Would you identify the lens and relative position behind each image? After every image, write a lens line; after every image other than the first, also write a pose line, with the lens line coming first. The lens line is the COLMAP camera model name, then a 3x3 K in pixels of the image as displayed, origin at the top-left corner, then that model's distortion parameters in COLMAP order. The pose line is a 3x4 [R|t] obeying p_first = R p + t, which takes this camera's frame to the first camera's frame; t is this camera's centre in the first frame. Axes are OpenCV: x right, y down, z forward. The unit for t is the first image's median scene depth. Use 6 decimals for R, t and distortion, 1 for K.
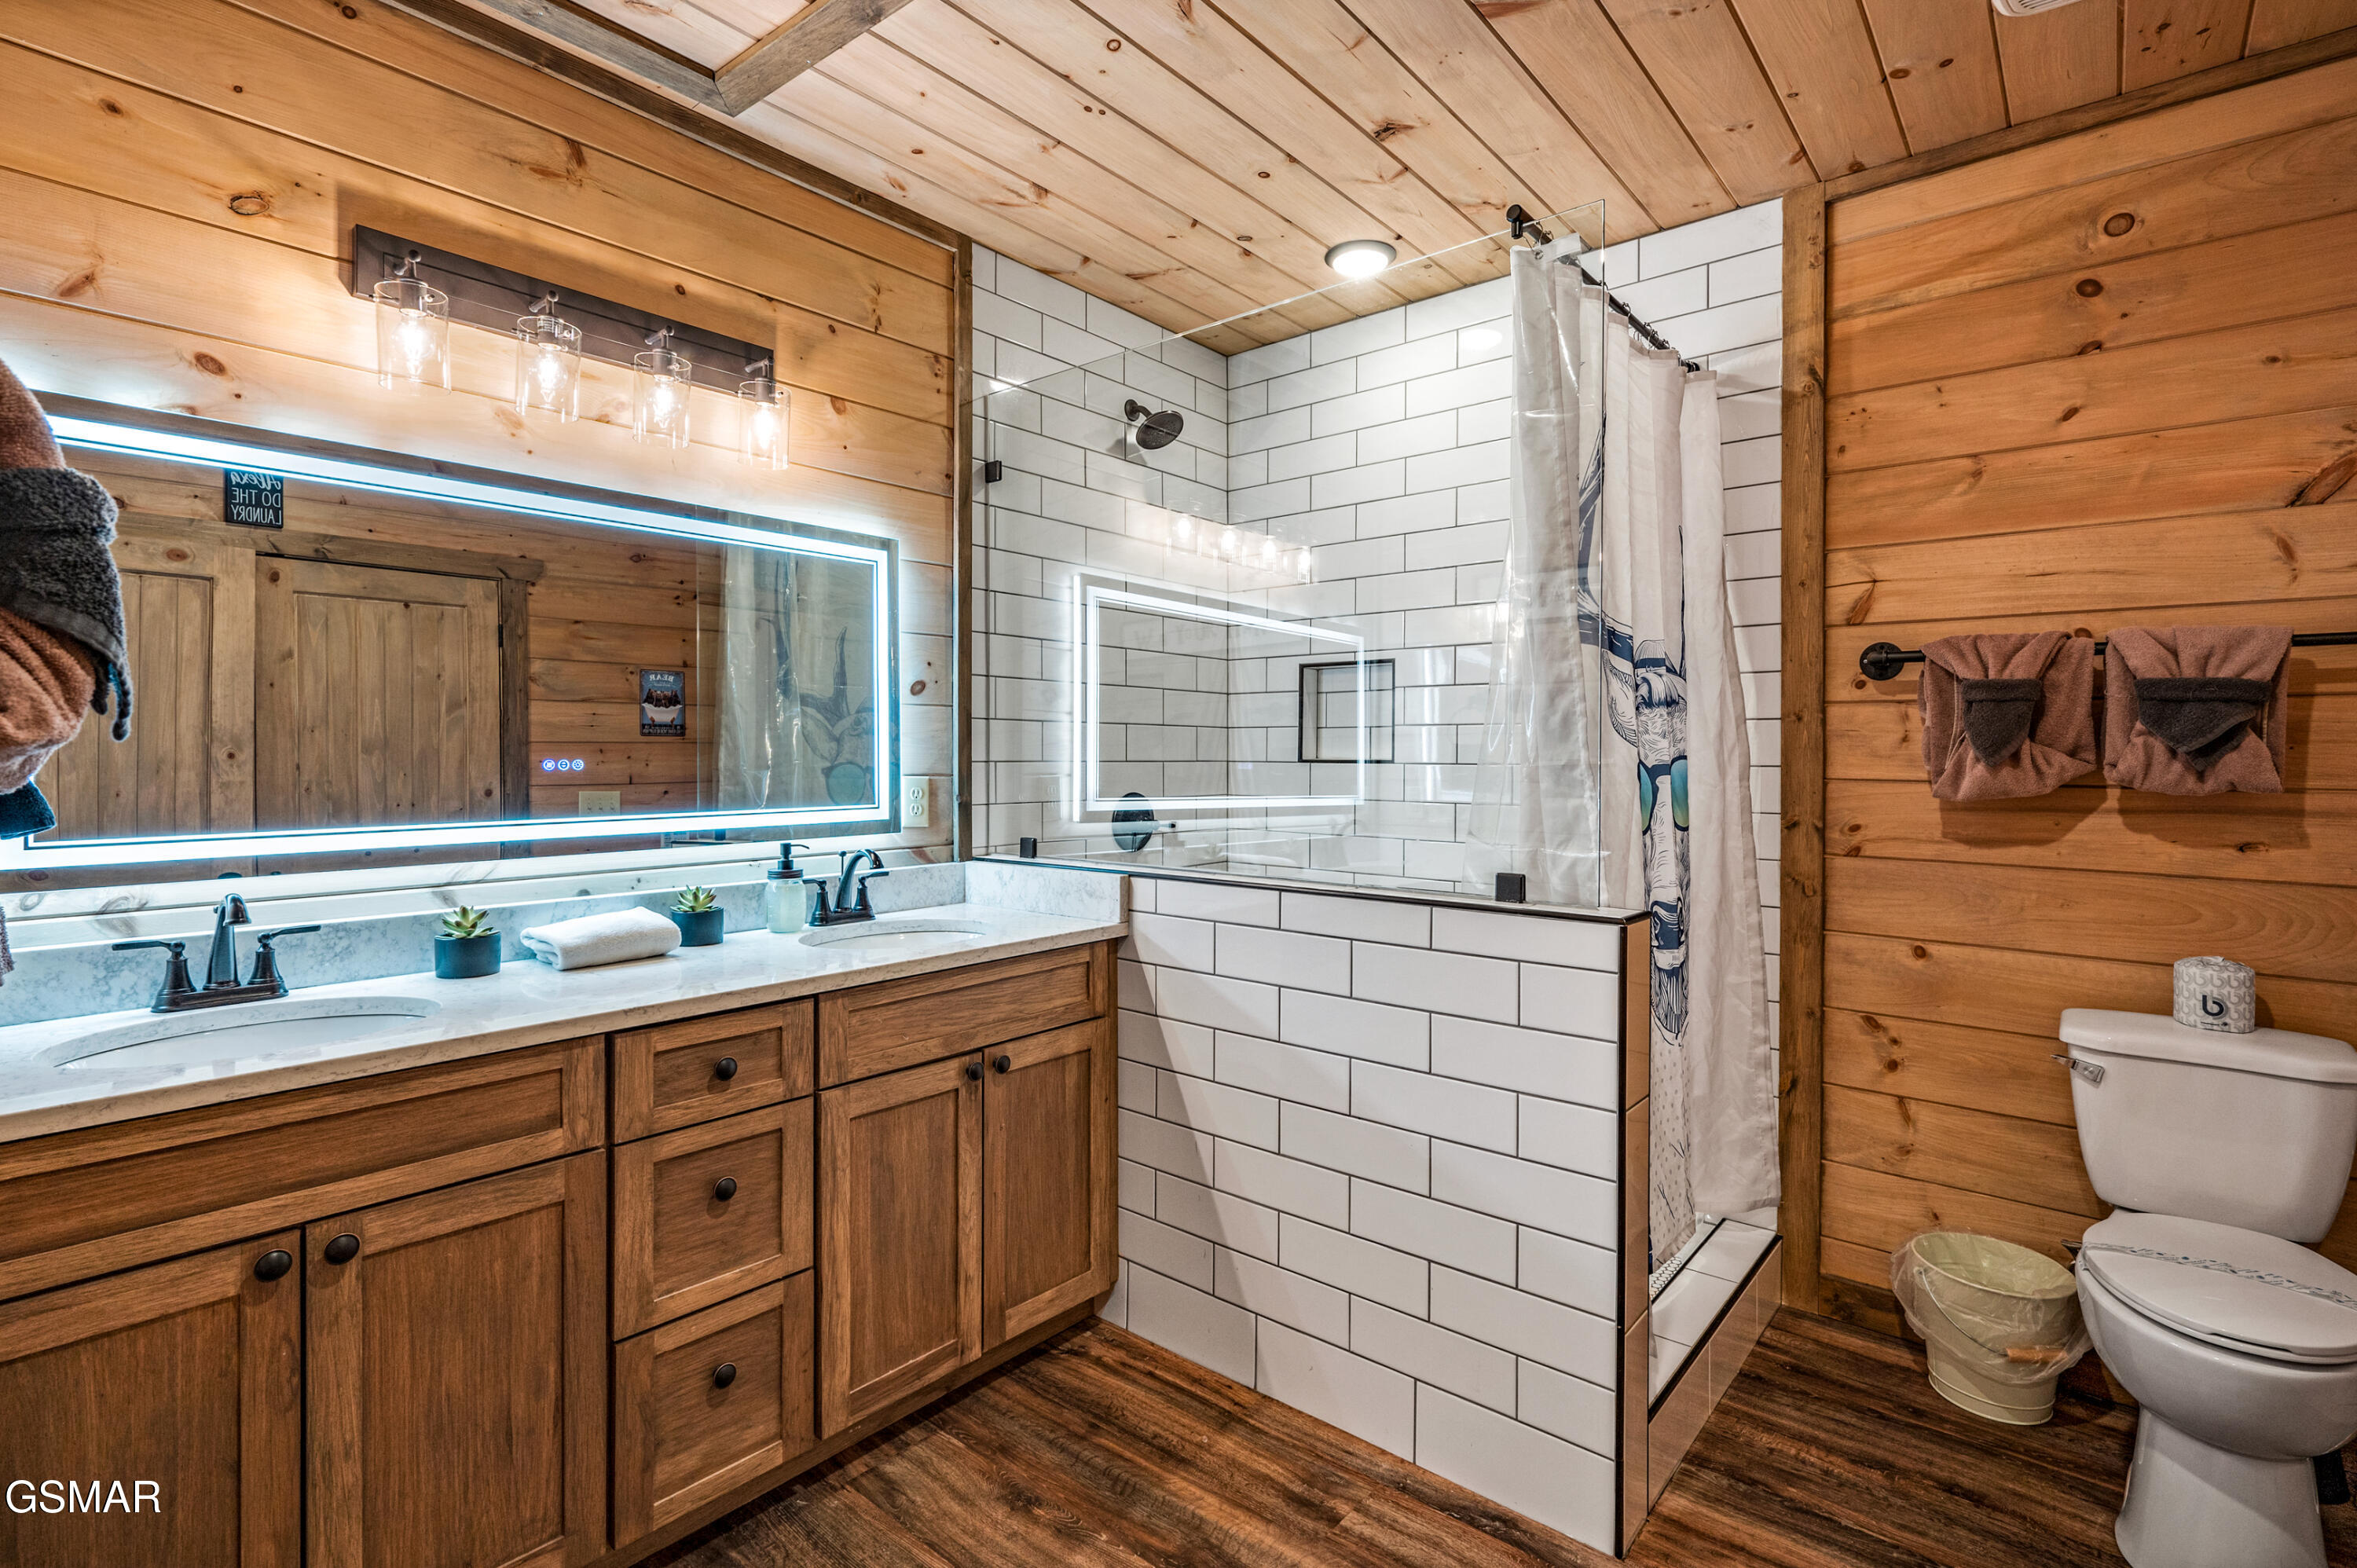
lens RADIAL K [[1120.1, 0, 1193.8], [0, 1120.1, 771.4], [0, 0, 1]] dist [-0.003275, 0.000901]
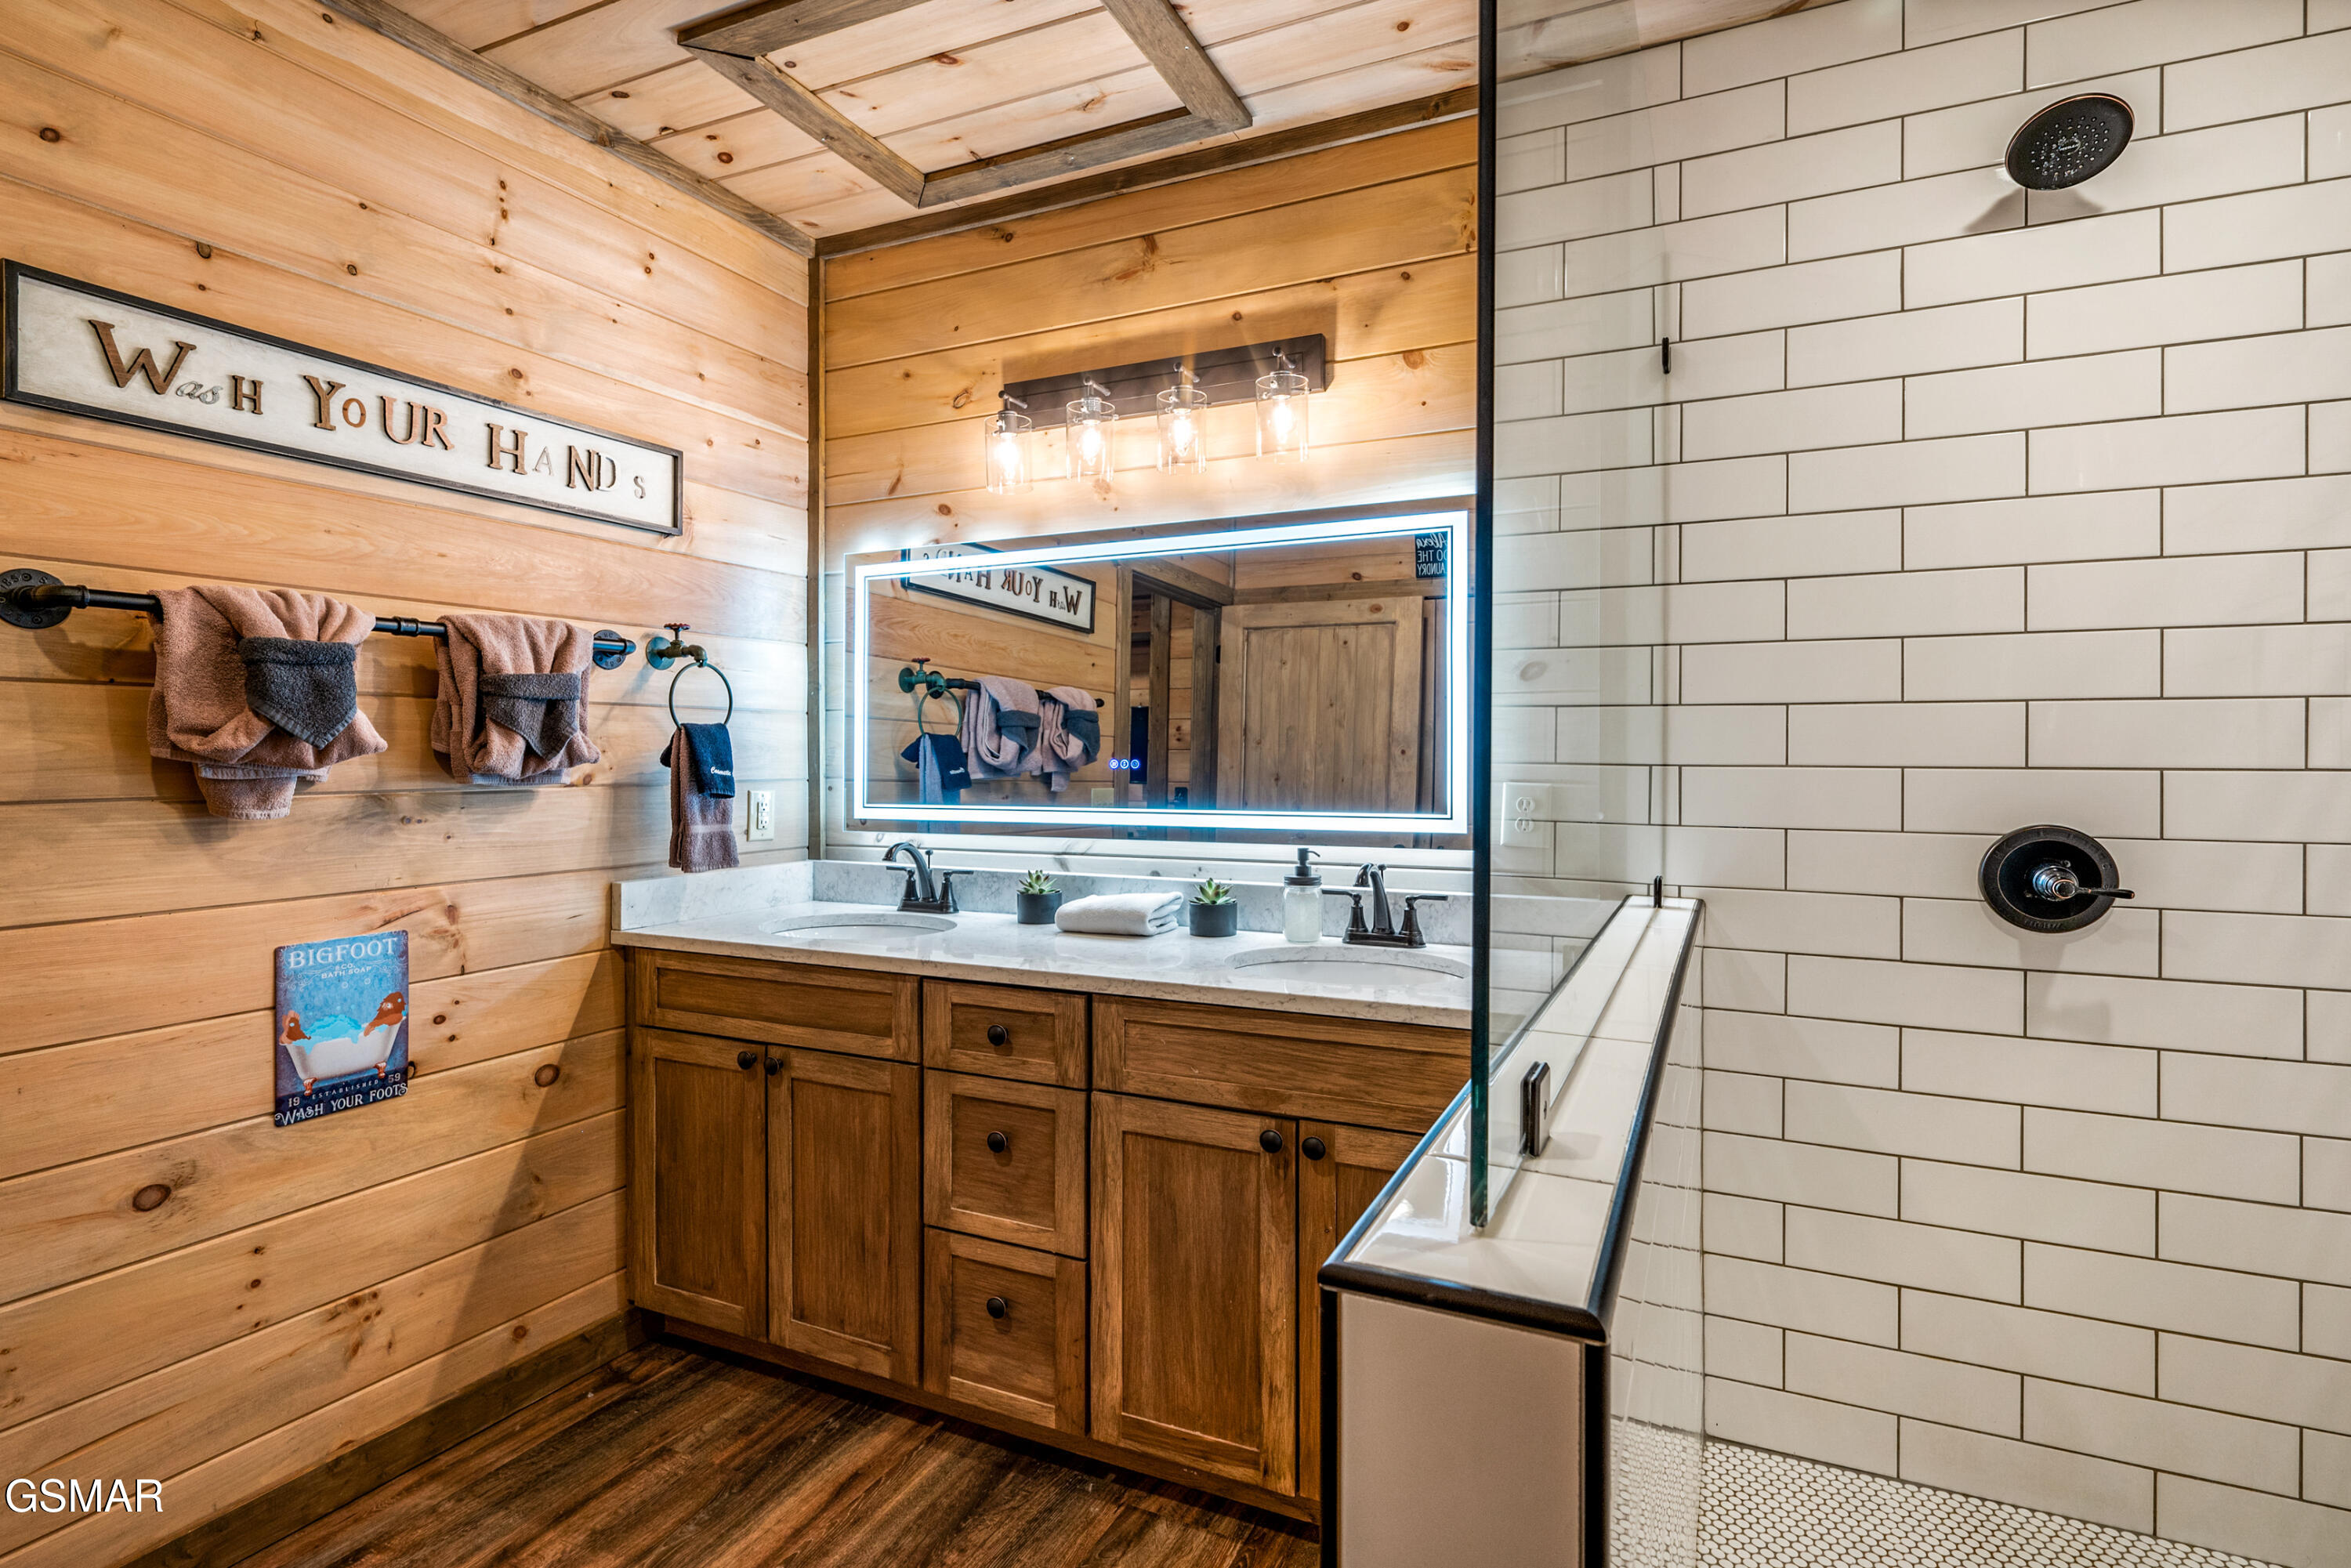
lens RADIAL K [[1117.3, 0, 1178.1], [0, 1117.3, 761.2], [0, 0, 1]] dist [-0.003275, 0.000901]
pose [[0.258905, 0.005216, -0.965889, 0.646667], [-0.014636, 0.999892, 0.001476, -0.012573], [0.965792, 0.013754, 0.258954, 0.799676]]
